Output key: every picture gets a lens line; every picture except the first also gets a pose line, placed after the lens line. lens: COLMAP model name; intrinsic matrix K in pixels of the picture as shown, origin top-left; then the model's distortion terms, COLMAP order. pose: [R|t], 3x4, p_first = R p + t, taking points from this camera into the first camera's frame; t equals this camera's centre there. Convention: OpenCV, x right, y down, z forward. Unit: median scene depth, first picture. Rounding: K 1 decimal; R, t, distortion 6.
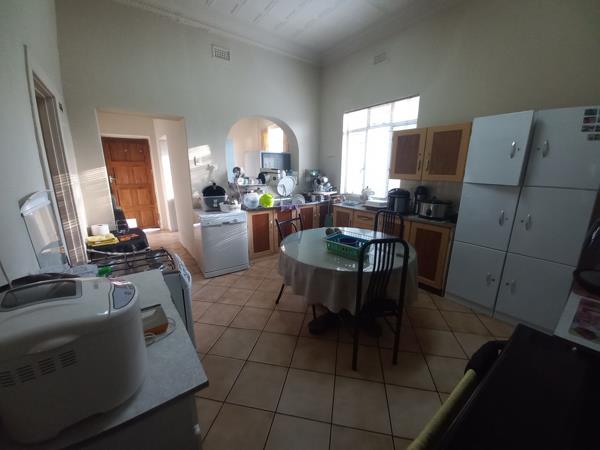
lens RADIAL K [[243.5, 0, 307.7], [0, 243.5, 224.7], [0, 0, 1]] dist [-0.001432, -0.000588]
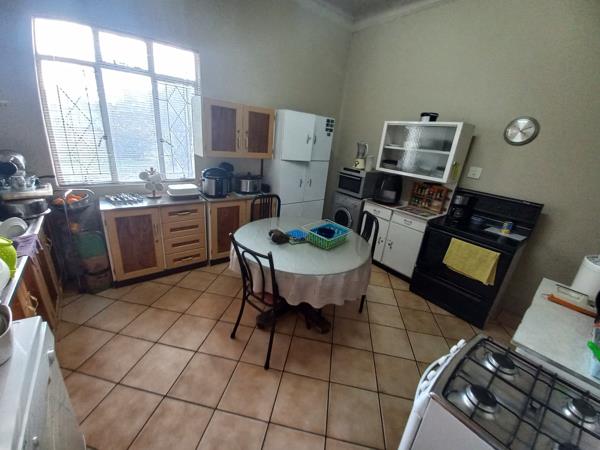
lens RADIAL K [[243.5, 0, 307.7], [0, 243.5, 224.7], [0, 0, 1]] dist [-0.001432, -0.000588]
pose [[-0.034608, -0.347733, 0.936955, -0.615952], [0.142414, 0.926233, 0.349014, -0.260115], [-0.989202, 0.145514, 0.017467, 0.814000]]
